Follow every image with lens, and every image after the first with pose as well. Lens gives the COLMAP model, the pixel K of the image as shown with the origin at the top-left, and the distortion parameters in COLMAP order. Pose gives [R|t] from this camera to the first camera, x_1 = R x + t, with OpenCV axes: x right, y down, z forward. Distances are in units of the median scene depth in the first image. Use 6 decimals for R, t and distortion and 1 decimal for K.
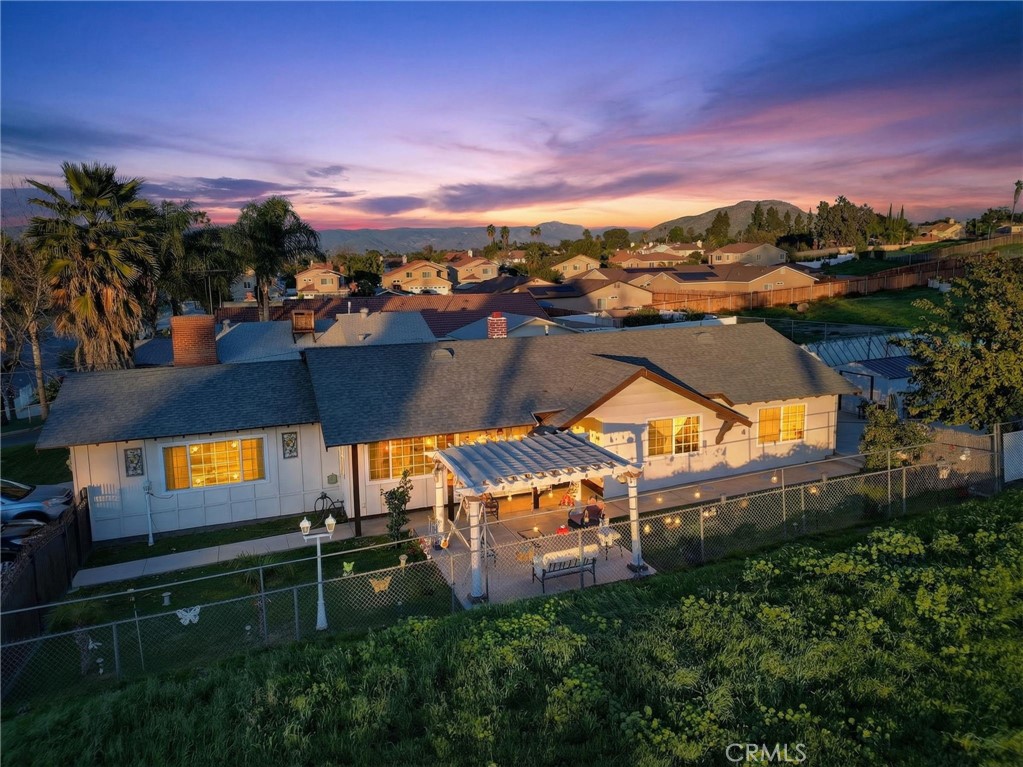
lens RADIAL K [[744.9, 0, 532.4], [0, 744.9, 384.4], [0, 0, 1]] dist [0.045716, -0.006558]
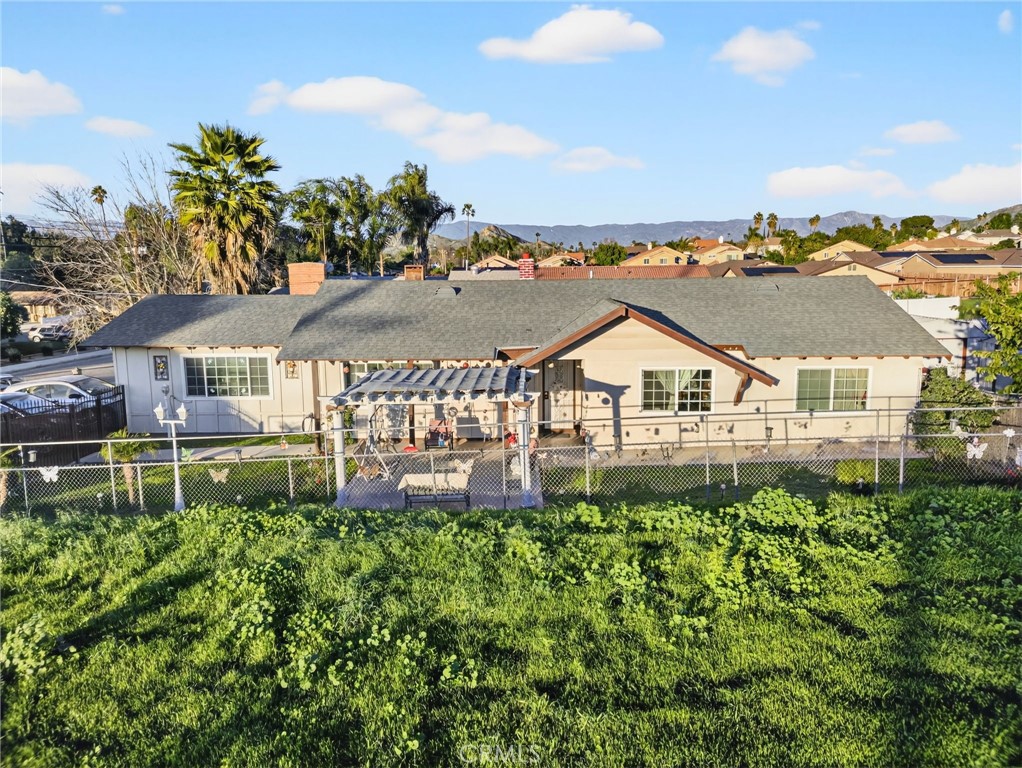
lens RADIAL K [[742.0, 0, 525.4], [0, 742.0, 384.4], [0, 0, 1]] dist [0.076868, -0.121387]
pose [[0.921607, 0.069504, -0.381850, 0.352443], [-0.069121, 0.997499, 0.014739, 0.061264], [0.381919, 0.012811, 0.924107, 0.134620]]
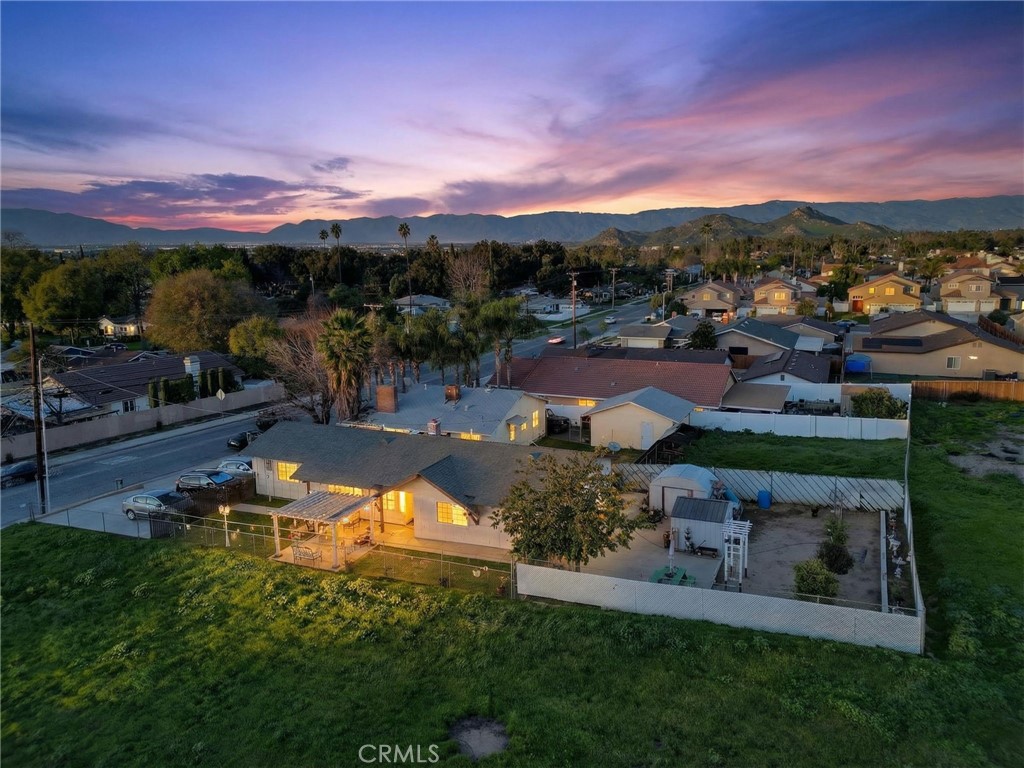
lens RADIAL K [[745.6, 0, 532.9], [0, 745.6, 384.9], [0, 0, 1]] dist [0.045716, -0.006558]
pose [[0.692874, 0.133971, -0.708503, 1.430504], [-0.112169, 0.990652, 0.077628, -0.356181], [0.712280, 0.025686, 0.701425, -0.067363]]
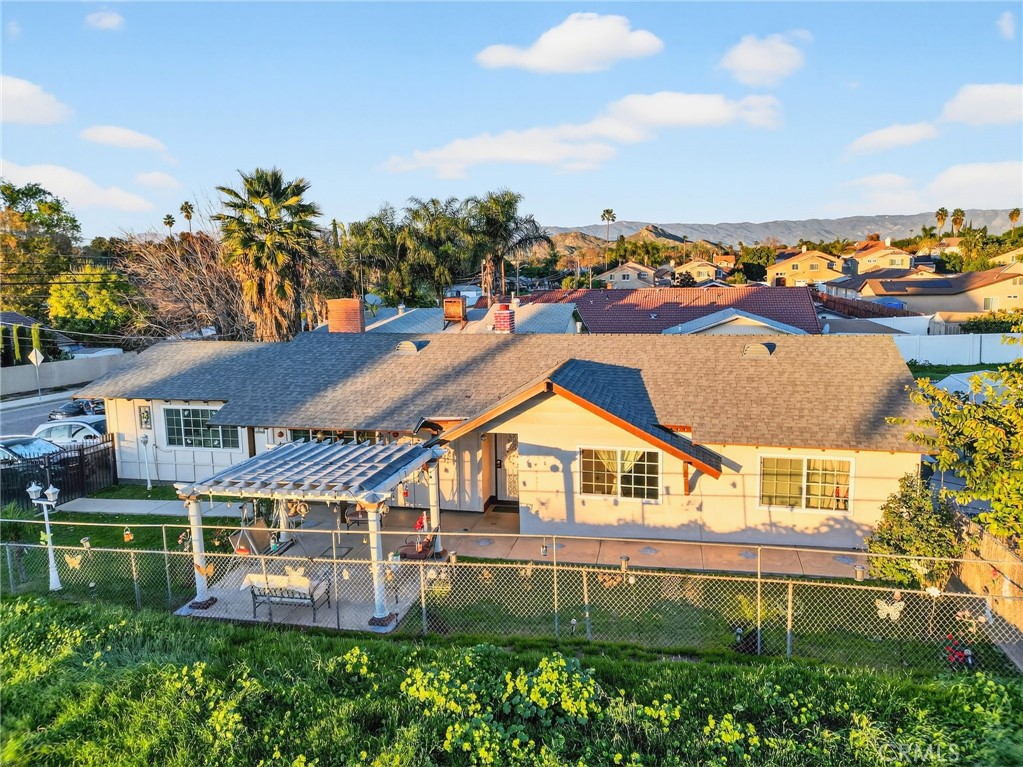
lens RADIAL K [[744.9, 0, 532.4], [0, 744.9, 384.4], [0, 0, 1]] dist [0.045716, -0.006558]
pose [[0.813345, 0.096414, -0.573737, 0.538845], [-0.091591, 0.995095, 0.037379, -0.040688], [0.574526, 0.022147, 0.818186, 0.319714]]
